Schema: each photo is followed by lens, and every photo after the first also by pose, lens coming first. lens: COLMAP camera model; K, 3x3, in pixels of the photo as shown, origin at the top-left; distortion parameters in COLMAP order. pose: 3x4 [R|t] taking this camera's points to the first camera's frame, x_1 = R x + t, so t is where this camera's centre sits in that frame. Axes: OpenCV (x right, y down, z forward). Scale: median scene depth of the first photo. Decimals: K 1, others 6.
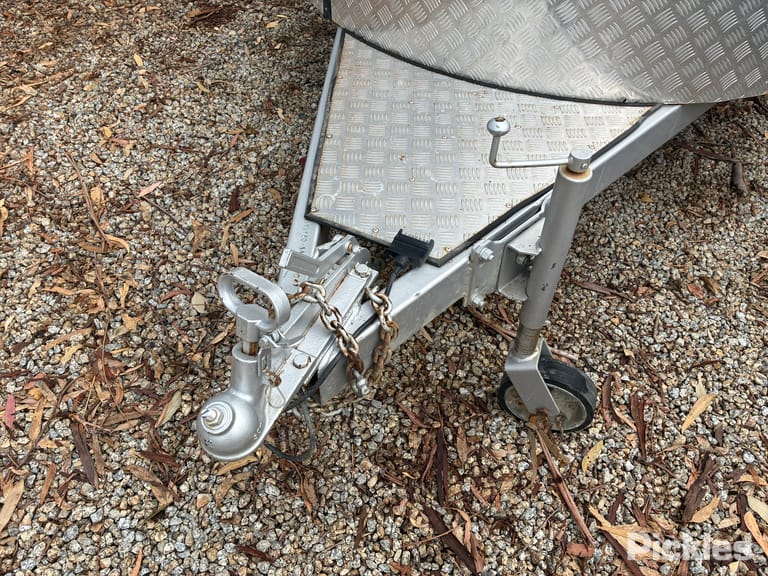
lens RADIAL K [[581.9, 0, 382.7], [0, 581.9, 284.2], [0, 0, 1]] dist [0.060587, -0.100142]
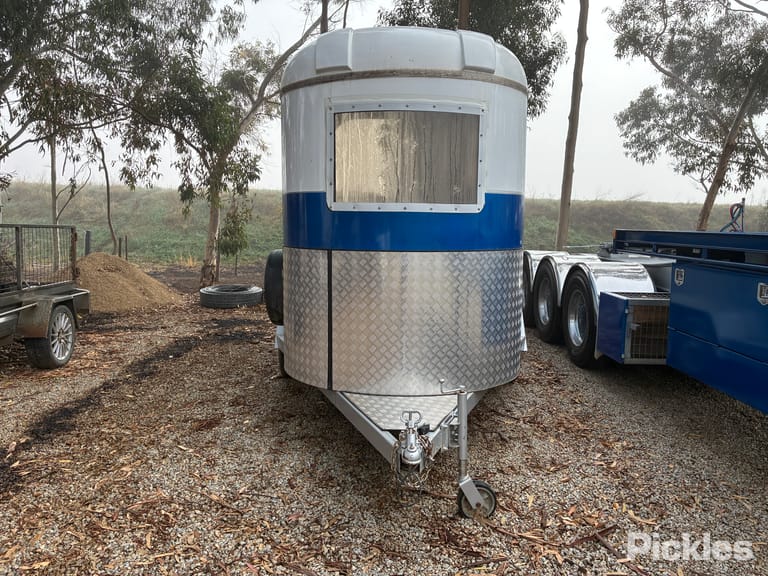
lens RADIAL K [[584.5, 0, 384.0], [0, 584.5, 288.0], [0, 0, 1]] dist [0.009116, -0.007074]
pose [[0.907391, -0.056952, 0.416411, -1.055507], [0.320846, 0.733838, -0.598781, 0.898920], [-0.271477, 0.676933, 0.684151, -1.176381]]
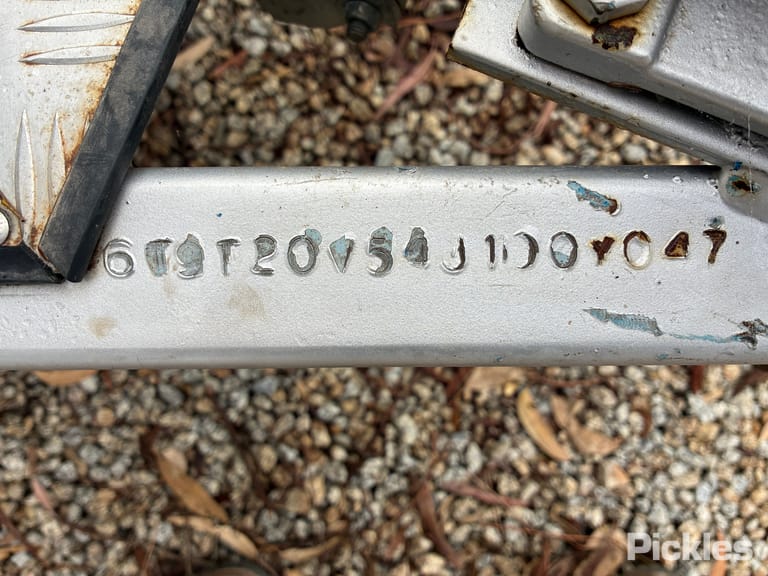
lens RADIAL K [[581.9, 0, 382.7], [0, 581.9, 284.2], [0, 0, 1]] dist [0.060587, -0.100142]
pose [[-0.065039, -0.997812, -0.011844, -0.113645], [0.740985, -0.056241, 0.669163, -0.123804], [-0.668365, 0.034746, 0.743022, 0.723856]]
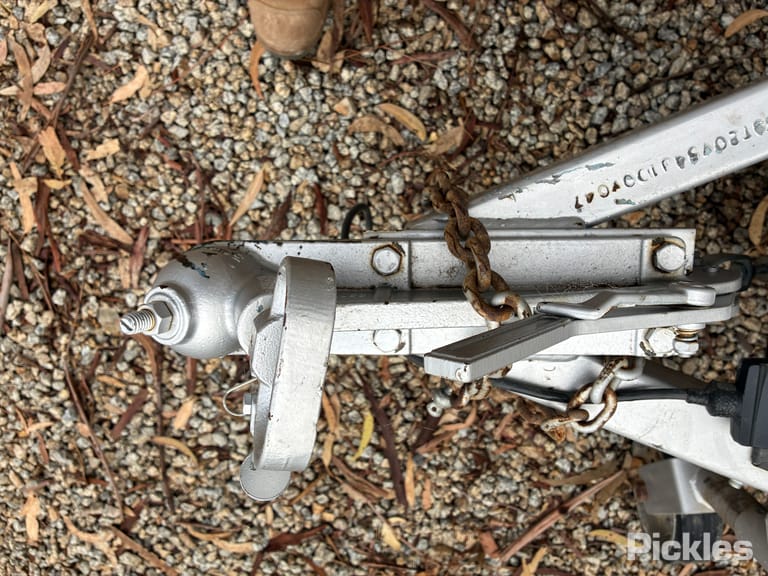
lens RADIAL K [[581.9, 0, 382.7], [0, 581.9, 284.2], [0, 0, 1]] dist [0.060587, -0.100142]
pose [[0.431874, 0.896512, 0.098747, -0.153131], [-0.626195, 0.219243, 0.748206, -0.169329], [0.649126, -0.384965, 0.656077, 0.442115]]
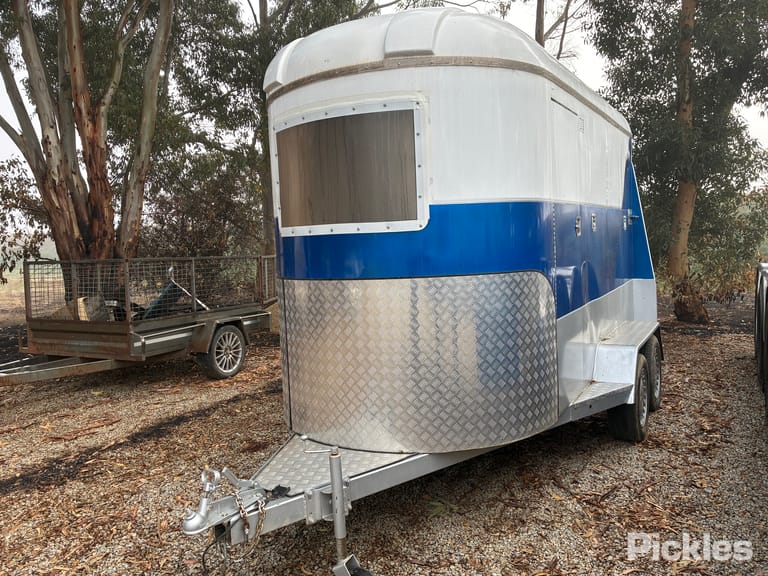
lens RADIAL K [[584.5, 0, 384.0], [0, 584.5, 288.0], [0, 0, 1]] dist [0.009116, -0.007074]
pose [[0.992124, -0.053628, -0.113197, 0.653092], [-0.040799, 0.716072, -0.696833, 0.834095], [0.118427, 0.695963, 0.708245, -1.079497]]
